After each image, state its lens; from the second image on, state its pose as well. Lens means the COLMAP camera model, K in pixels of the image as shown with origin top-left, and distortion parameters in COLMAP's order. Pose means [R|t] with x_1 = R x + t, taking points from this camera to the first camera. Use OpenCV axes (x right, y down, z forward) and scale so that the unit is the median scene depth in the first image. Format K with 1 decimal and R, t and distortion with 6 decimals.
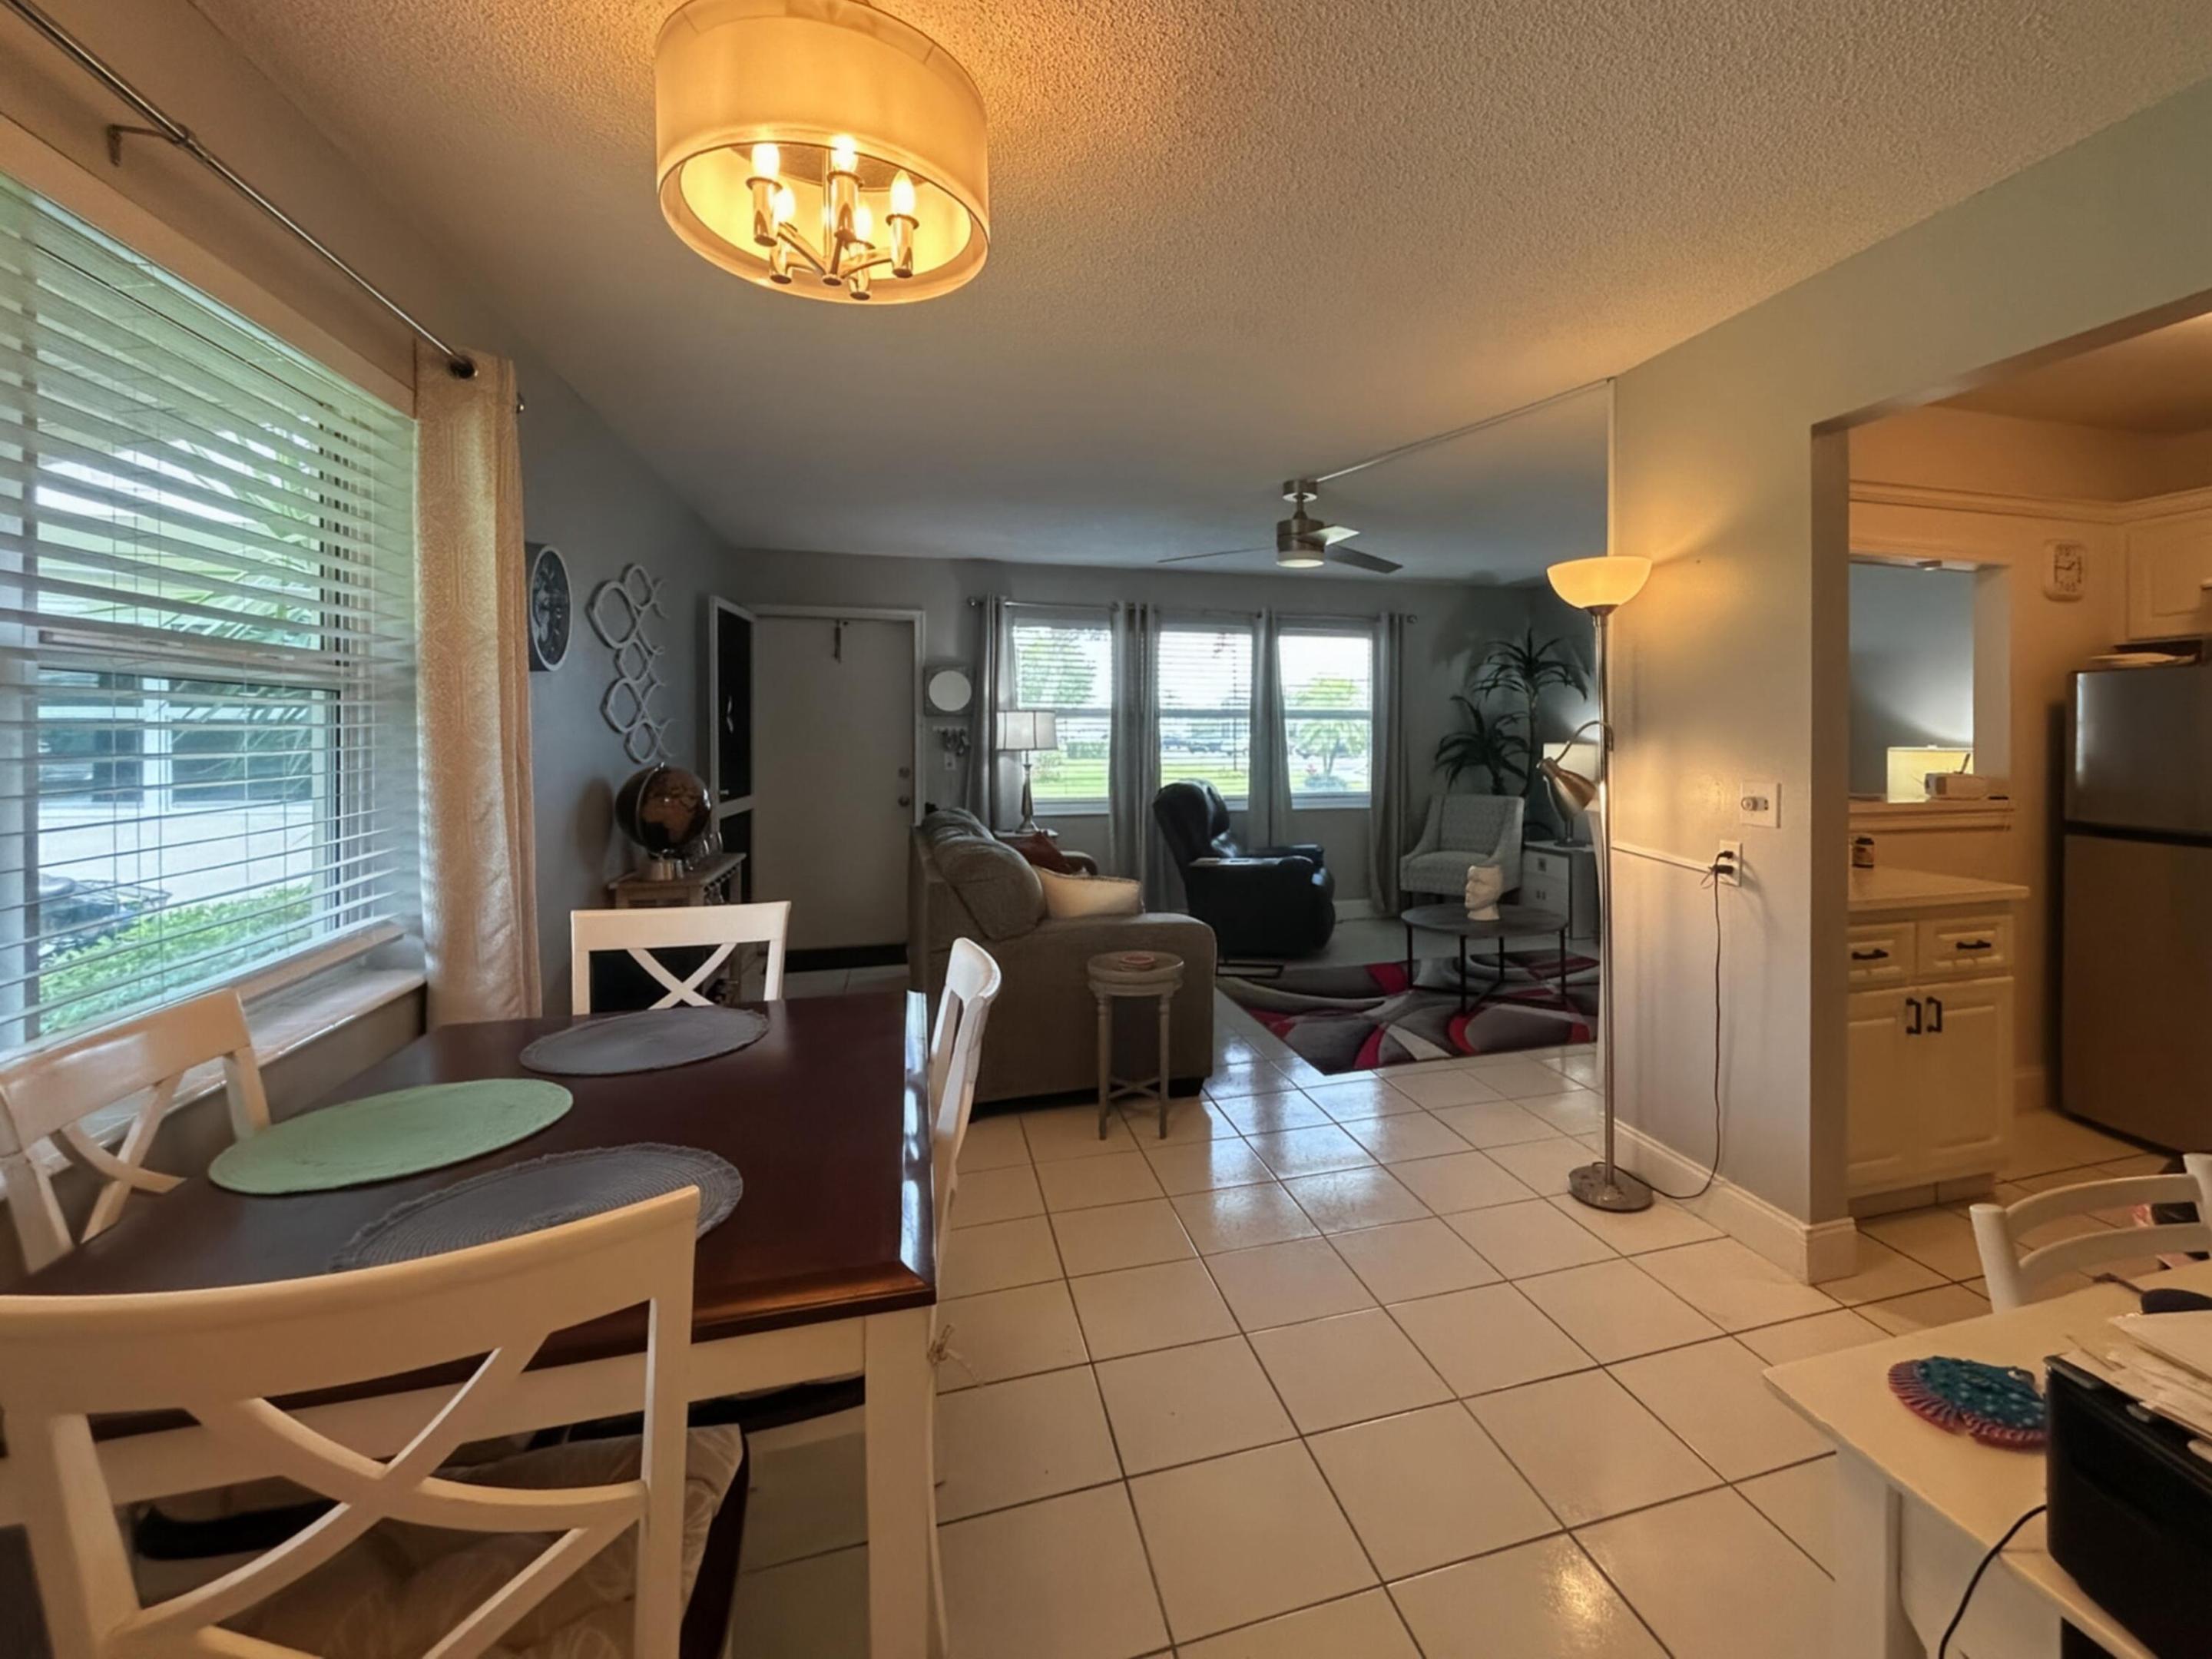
lens RADIAL K [[993.3, 0, 1234.5], [0, 993.3, 735.4], [0, 0, 1]] dist [0.000635, 0.000071]
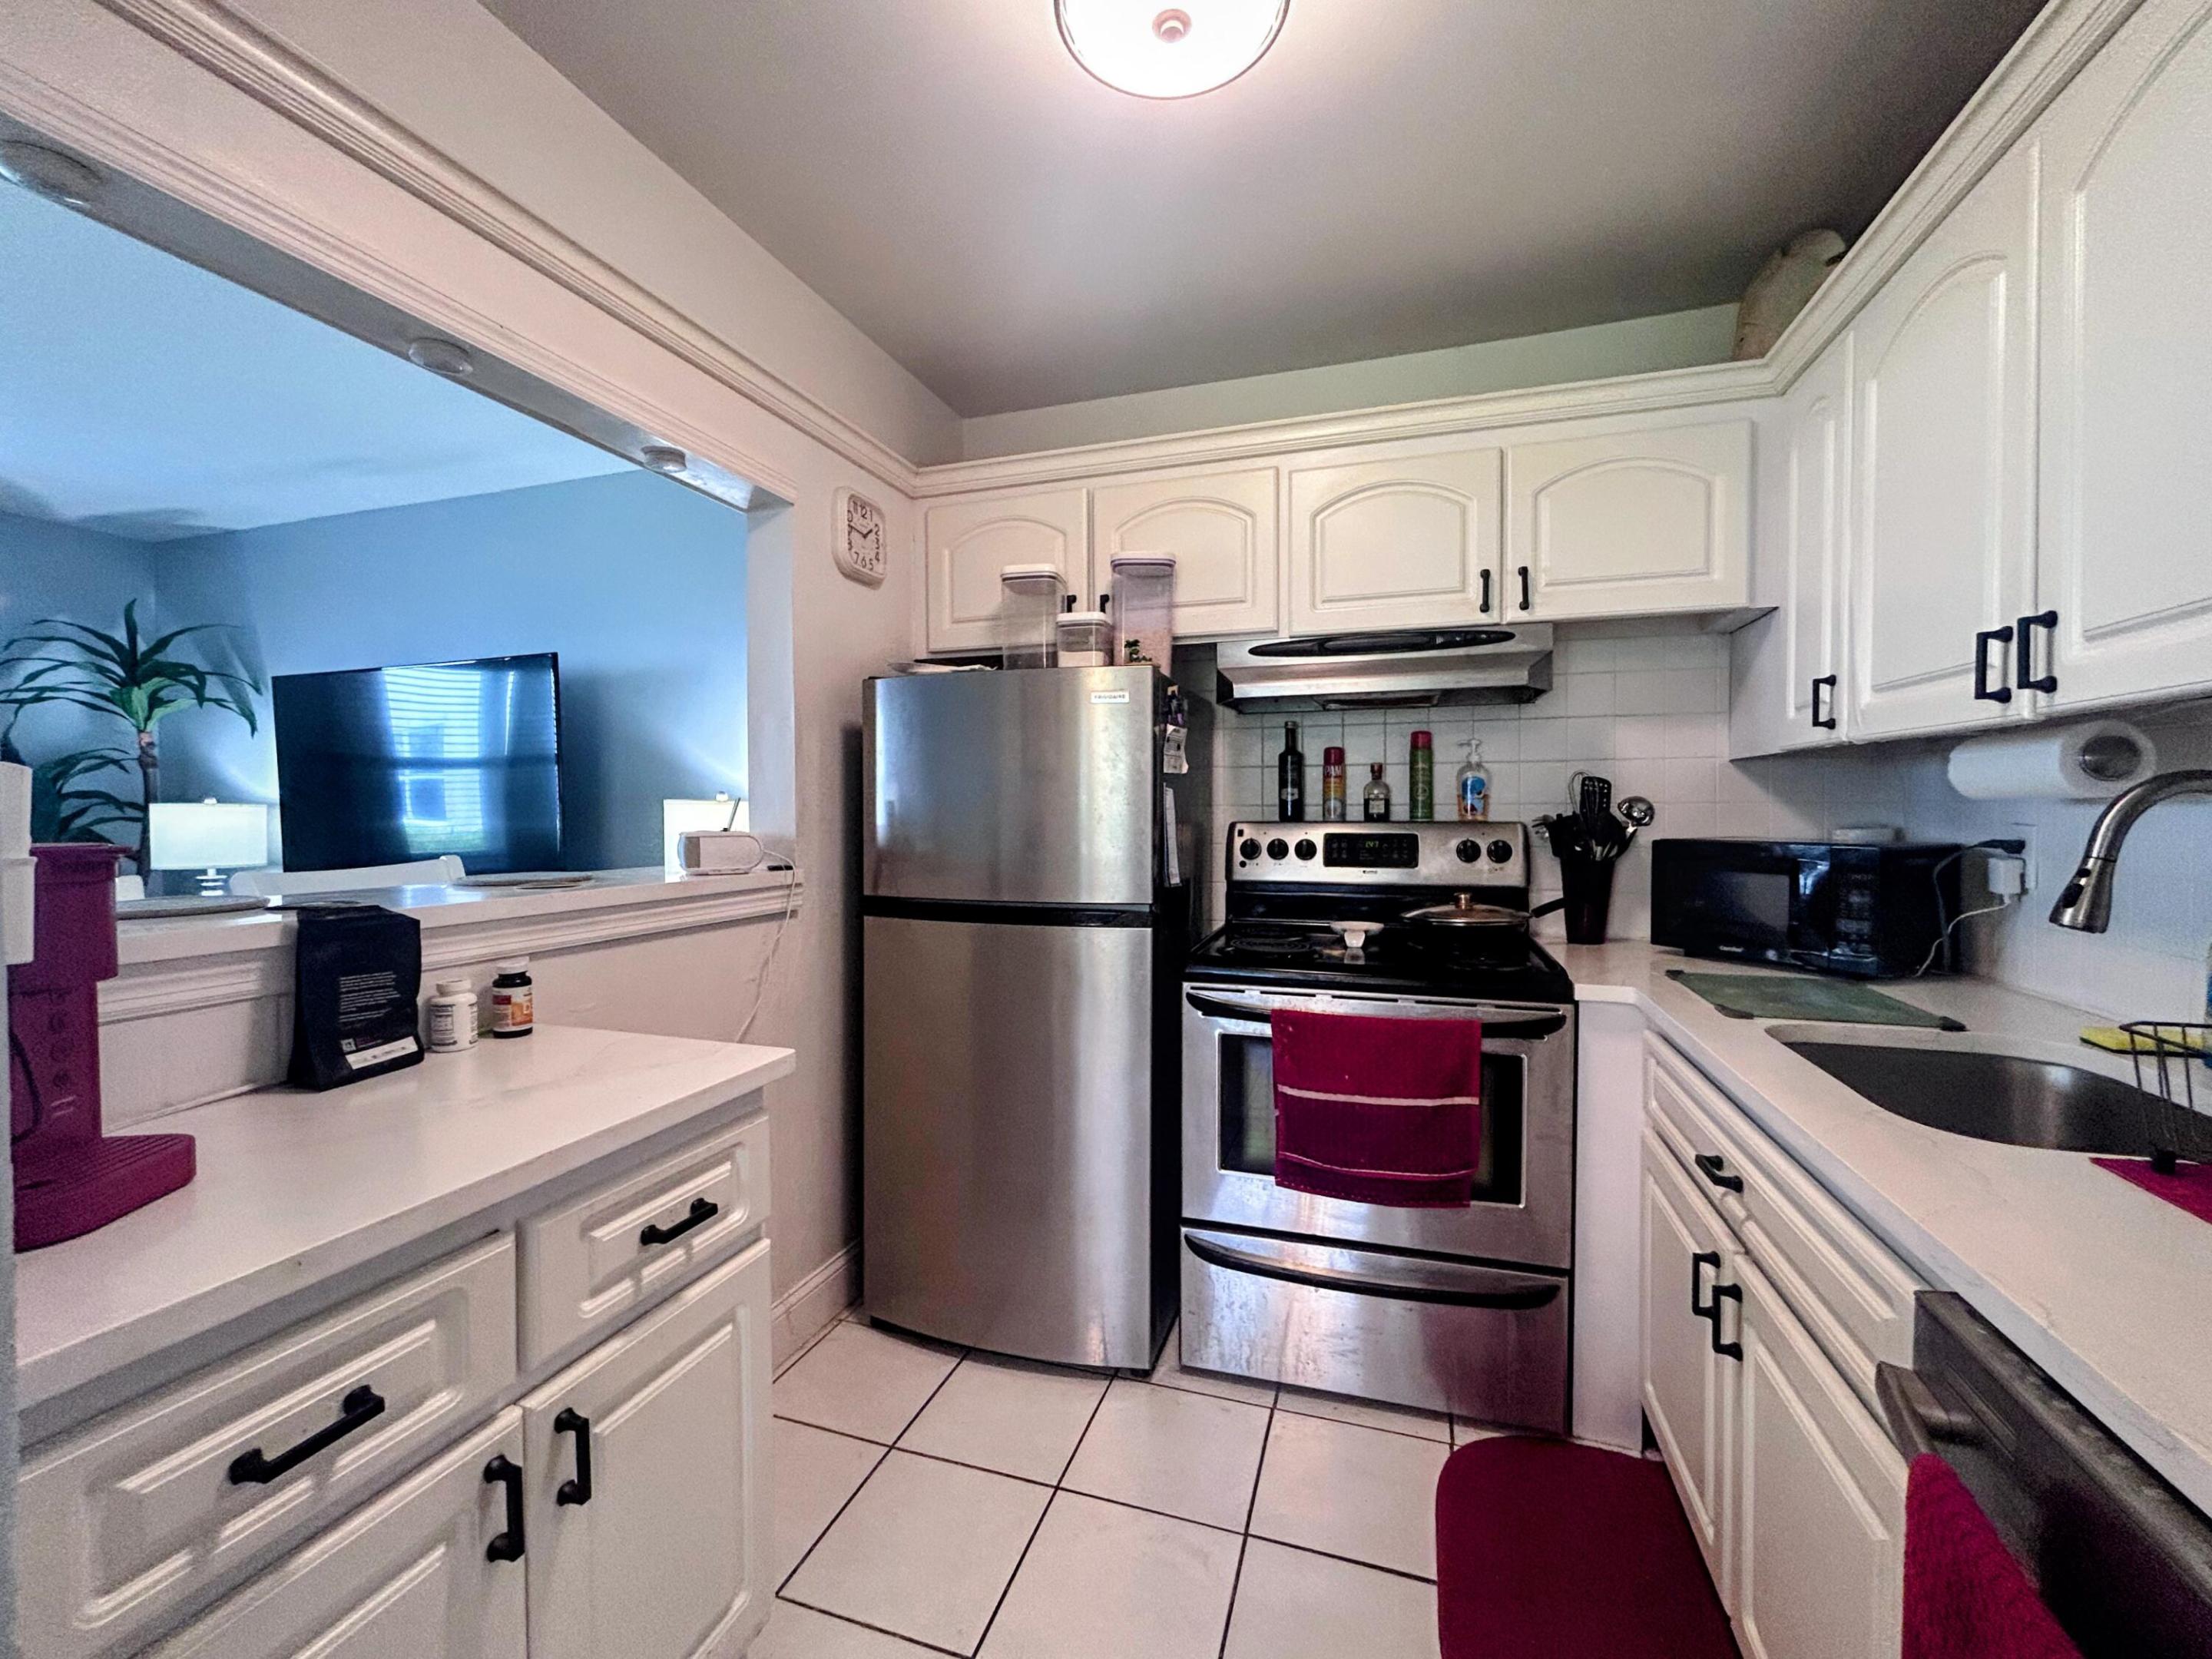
lens RADIAL K [[898.7, 0, 1110.4], [0, 898.7, 828.2], [0, 0, 1]] dist [-0.000878, 0.000671]
pose [[0.586656, -0.022798, 0.809516, 0.234835], [0.006034, 0.999699, 0.023781, 0.014068], [-0.809814, -0.009067, 0.586616, 0.269695]]
